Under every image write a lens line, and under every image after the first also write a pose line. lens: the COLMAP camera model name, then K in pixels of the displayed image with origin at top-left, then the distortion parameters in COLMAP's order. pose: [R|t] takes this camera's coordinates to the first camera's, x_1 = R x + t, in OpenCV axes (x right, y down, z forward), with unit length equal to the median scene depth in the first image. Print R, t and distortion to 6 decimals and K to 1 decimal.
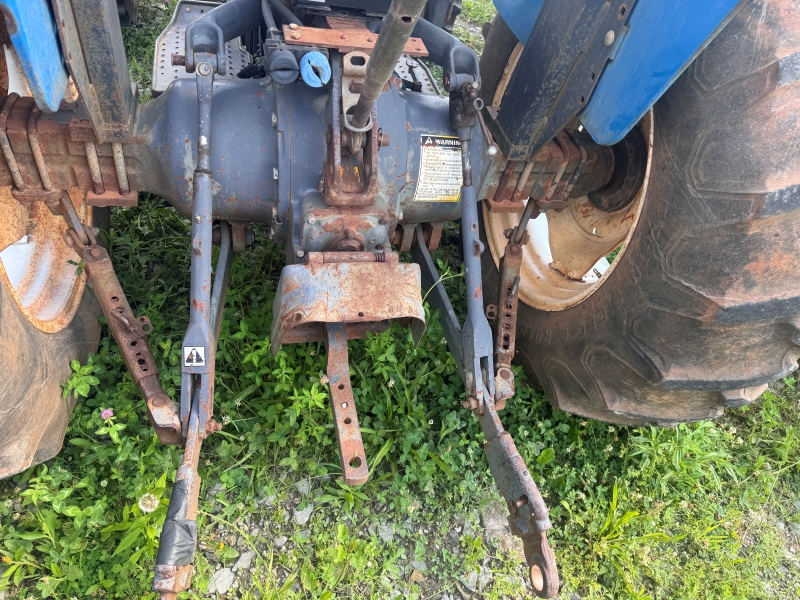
lens RADIAL K [[554.7, 0, 400.0], [0, 554.7, 300.0], [0, 0, 1]] dist [0.089395, -0.123087]
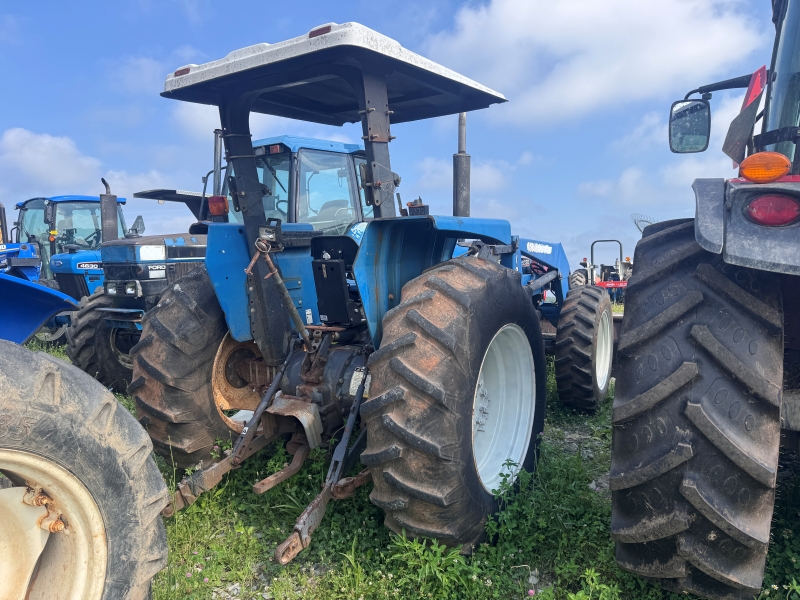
lens RADIAL K [[560.8, 0, 400.1], [0, 560.8, 304.3], [0, 0, 1]] dist [0.093972, -0.126935]
pose [[0.697917, -0.110367, -0.707623, 2.030730], [-0.394464, 0.765434, -0.508438, 0.688755], [0.597754, 0.633980, 0.490673, -0.249967]]
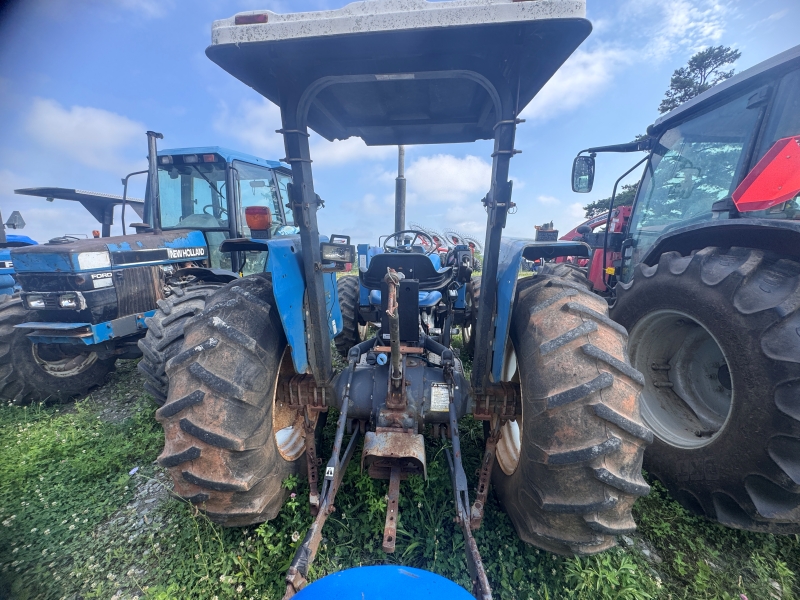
lens RADIAL K [[323.9, 0, 401.3], [0, 323.9, 301.6], [0, 0, 1]] dist [0.001332, 0.000305]
pose [[0.937356, -0.110091, -0.330520, 0.449837], [-0.095364, 0.831427, -0.547388, 0.216226], [0.335066, 0.544618, 0.768845, -0.365218]]
